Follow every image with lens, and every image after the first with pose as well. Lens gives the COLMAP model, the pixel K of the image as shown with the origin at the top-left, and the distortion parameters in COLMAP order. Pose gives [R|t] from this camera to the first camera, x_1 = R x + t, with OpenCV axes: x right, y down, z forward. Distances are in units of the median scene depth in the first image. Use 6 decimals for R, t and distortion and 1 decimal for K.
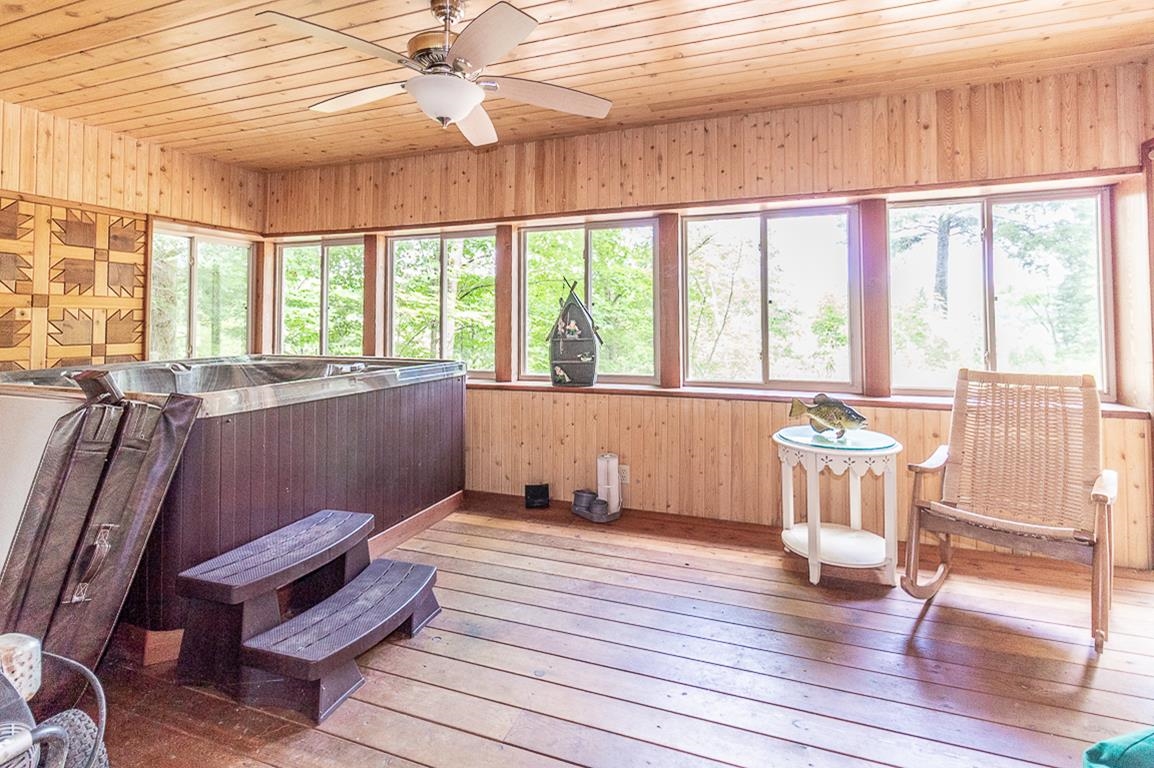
lens RADIAL K [[561.0, 0, 572.9], [0, 561.0, 306.7], [0, 0, 1]] dist [-0.003169, -0.000117]
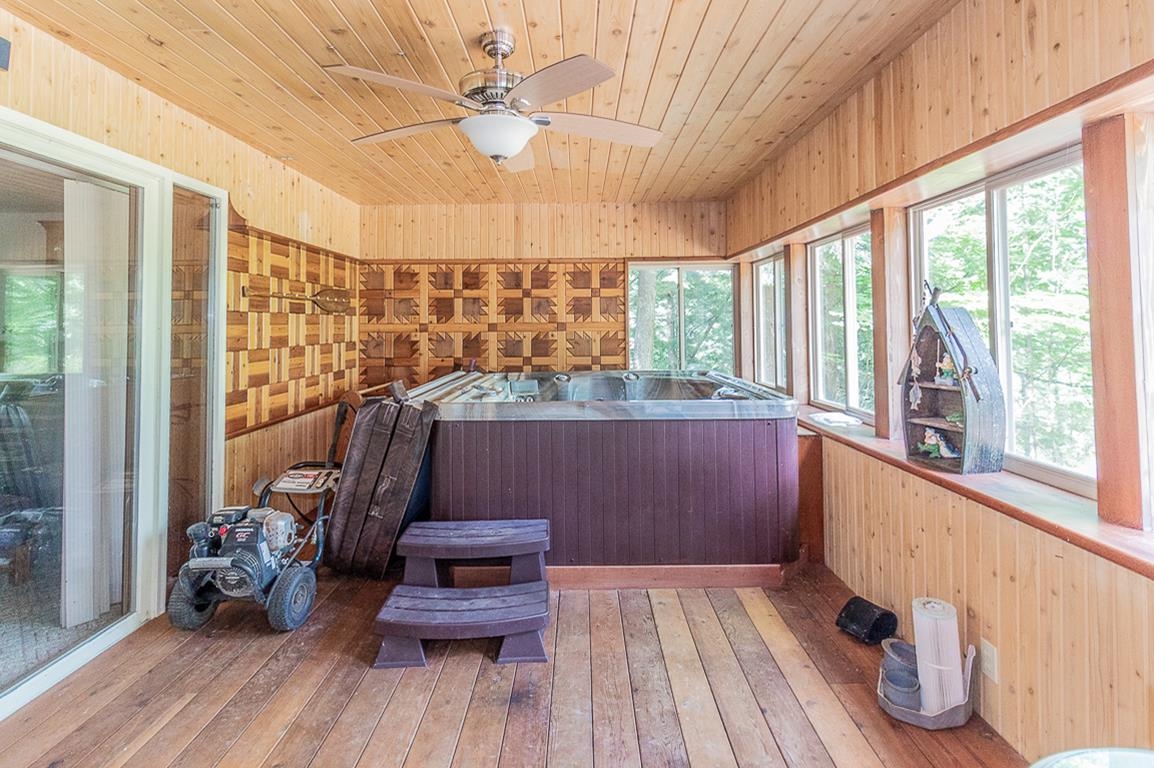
lens RADIAL K [[555.4, 0, 579.7], [0, 555.4, 310.0], [0, 0, 1]] dist [0.001870, -0.000133]
pose [[0.342892, -0.028131, -0.938953, 0.455618], [0.033984, 0.999269, -0.017528, -0.025804], [0.938760, -0.025900, 0.343598, 0.488098]]
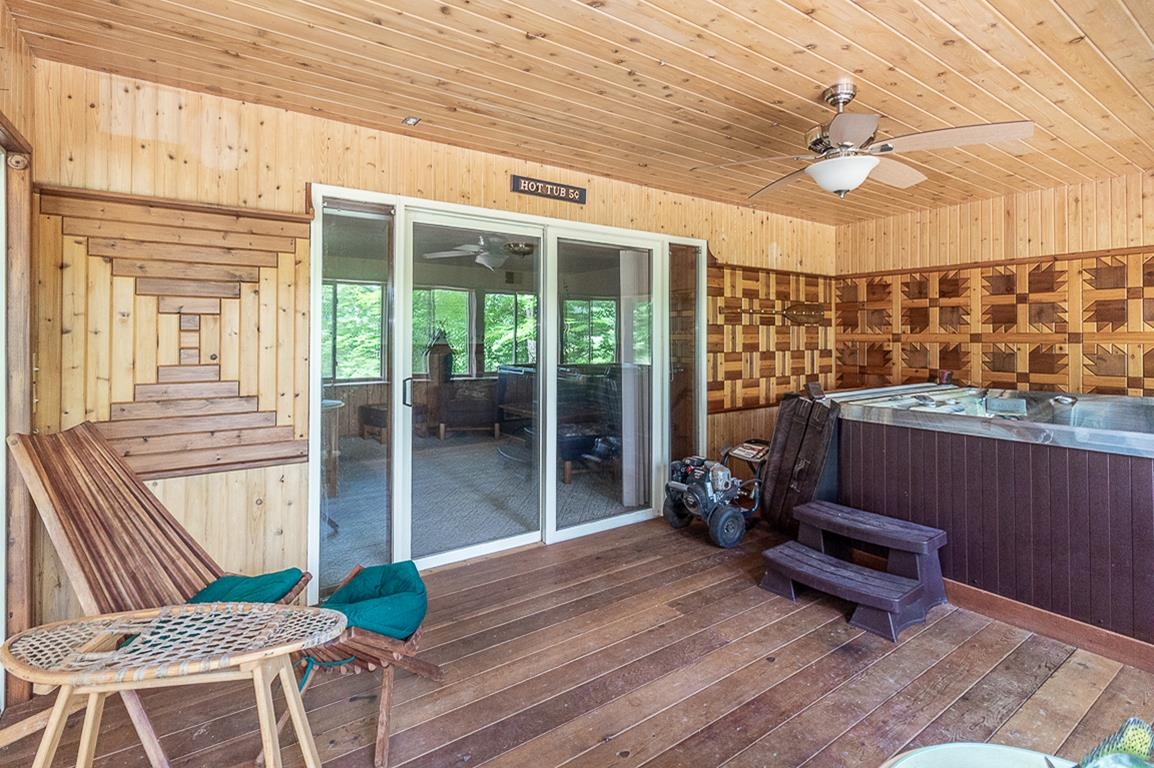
lens RADIAL K [[547.8, 0, 573.0], [0, 547.8, 332.2], [0, 0, 1]] dist [0.001337, 0.000562]
pose [[-0.576980, -0.007055, -0.816728, 0.626985], [0.022948, 0.999428, -0.024845, -0.017197], [0.816436, -0.033077, -0.576488, 0.735427]]
